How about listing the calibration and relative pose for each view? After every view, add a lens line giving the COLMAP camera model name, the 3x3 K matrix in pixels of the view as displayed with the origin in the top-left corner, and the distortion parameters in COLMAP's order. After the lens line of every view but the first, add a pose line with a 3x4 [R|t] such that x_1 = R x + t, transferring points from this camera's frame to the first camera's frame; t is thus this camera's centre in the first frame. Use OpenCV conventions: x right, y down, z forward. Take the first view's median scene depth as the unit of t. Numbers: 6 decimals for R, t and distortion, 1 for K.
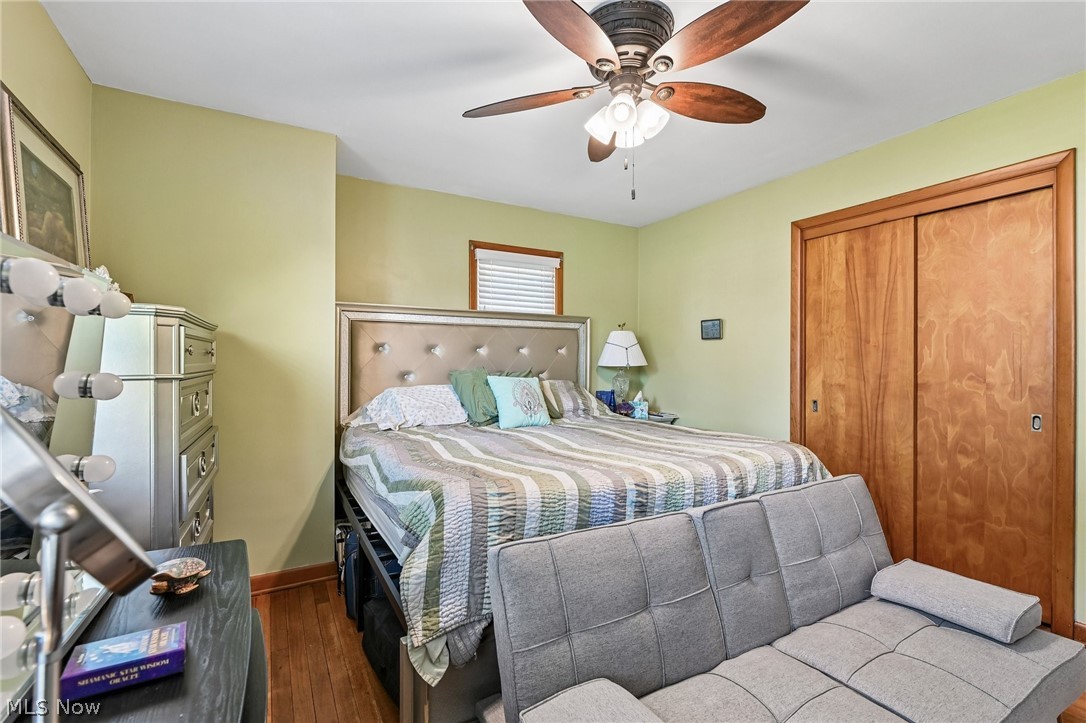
lens RADIAL K [[505.0, 0, 544.0], [0, 505.0, 361.5], [0, 0, 1]] dist [-0.000627, -0.001532]
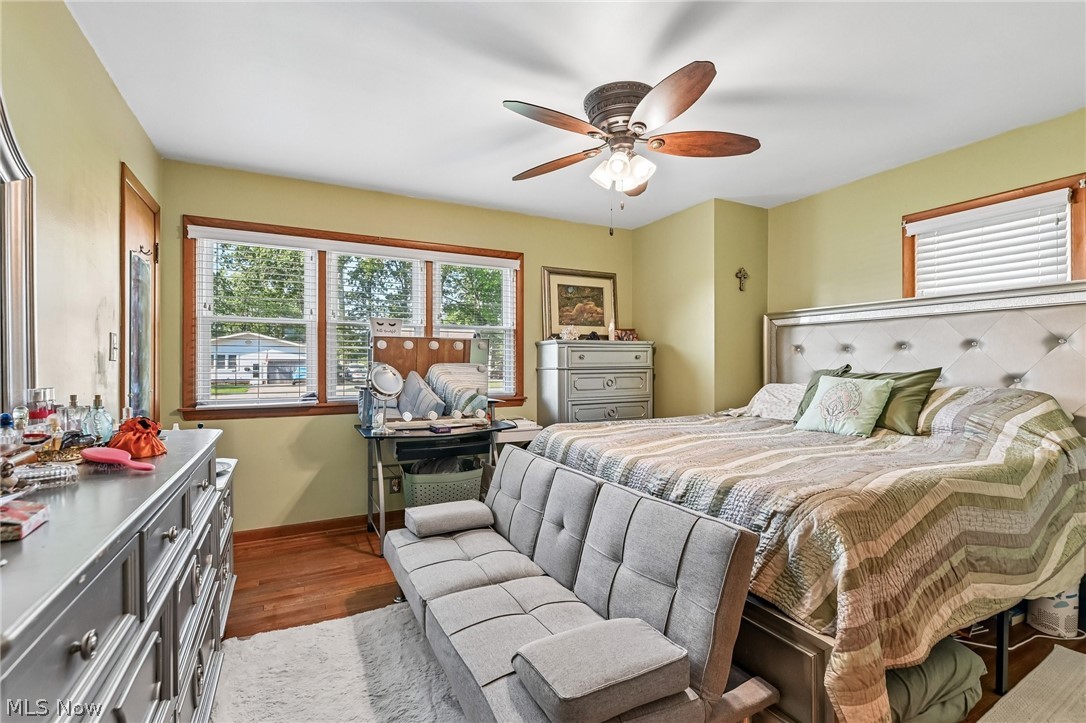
lens RADIAL K [[505.0, 0, 543.0], [0, 505.0, 365.5], [0, 0, 1]] dist [-0.000627, -0.001532]
pose [[-0.066536, -0.004299, -0.997775, 0.820960], [0.000356, 0.999991, -0.004332, 0.013327], [0.997784, -0.000644, -0.066534, 0.512490]]
